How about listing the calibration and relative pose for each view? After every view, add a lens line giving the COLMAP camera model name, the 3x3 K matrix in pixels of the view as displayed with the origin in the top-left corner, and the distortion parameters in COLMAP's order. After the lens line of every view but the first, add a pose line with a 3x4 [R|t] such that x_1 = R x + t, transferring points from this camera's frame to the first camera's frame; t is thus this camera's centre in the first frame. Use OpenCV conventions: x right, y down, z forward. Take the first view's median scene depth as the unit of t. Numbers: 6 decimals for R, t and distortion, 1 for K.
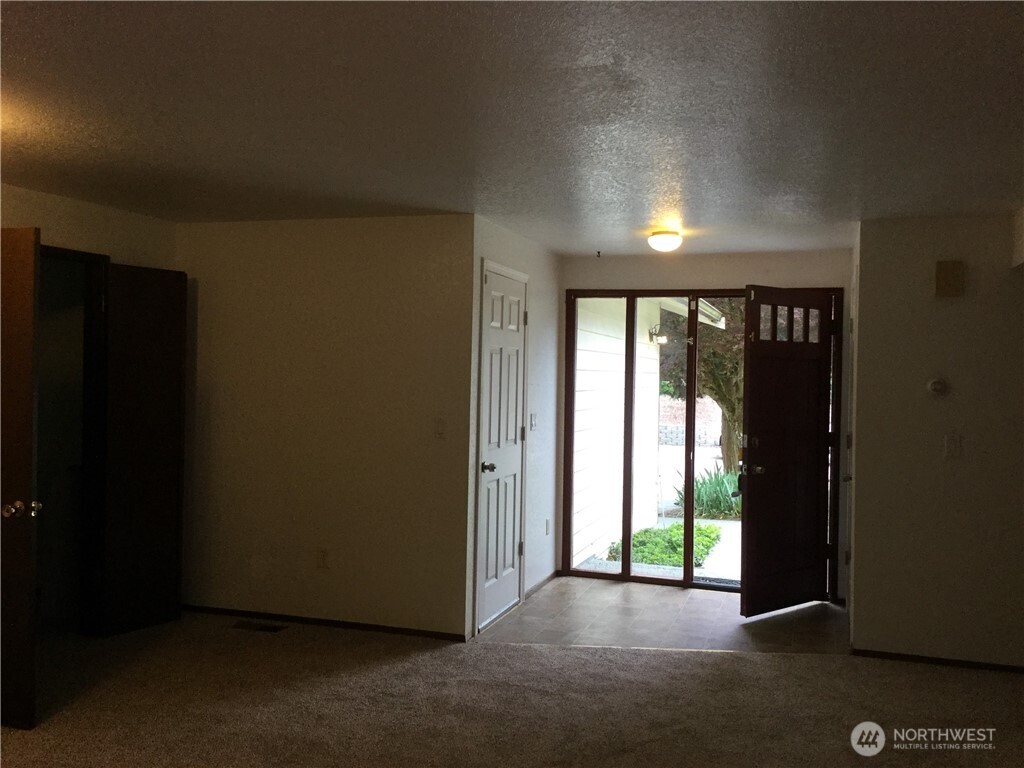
lens RADIAL K [[911.2, 0, 510.5], [0, 911.2, 377.5], [0, 0, 1]] dist [0.053653, -0.109447]
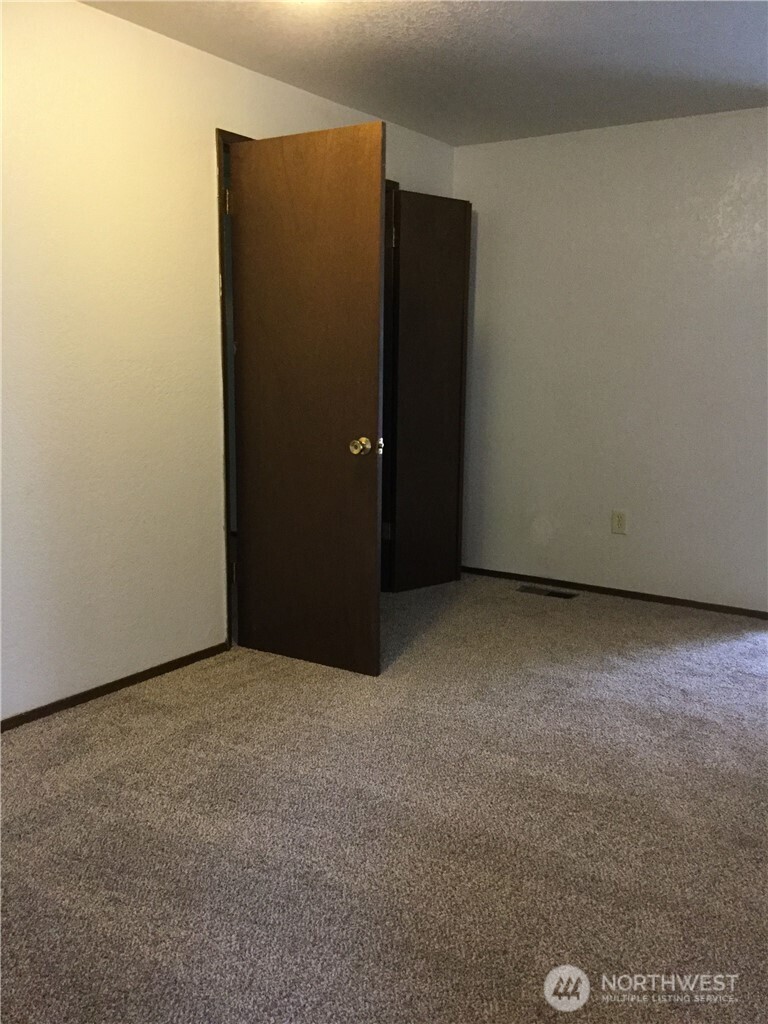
lens RADIAL K [[911.2, 0, 385.4], [0, 911.2, 516.7], [0, 0, 1]] dist [0.053653, -0.109447]
pose [[0.966049, 0.045105, -0.254391, -0.229108], [-0.004161, 0.987231, 0.159241, 0.055241], [0.258325, -0.152776, 0.953901, 0.093514]]
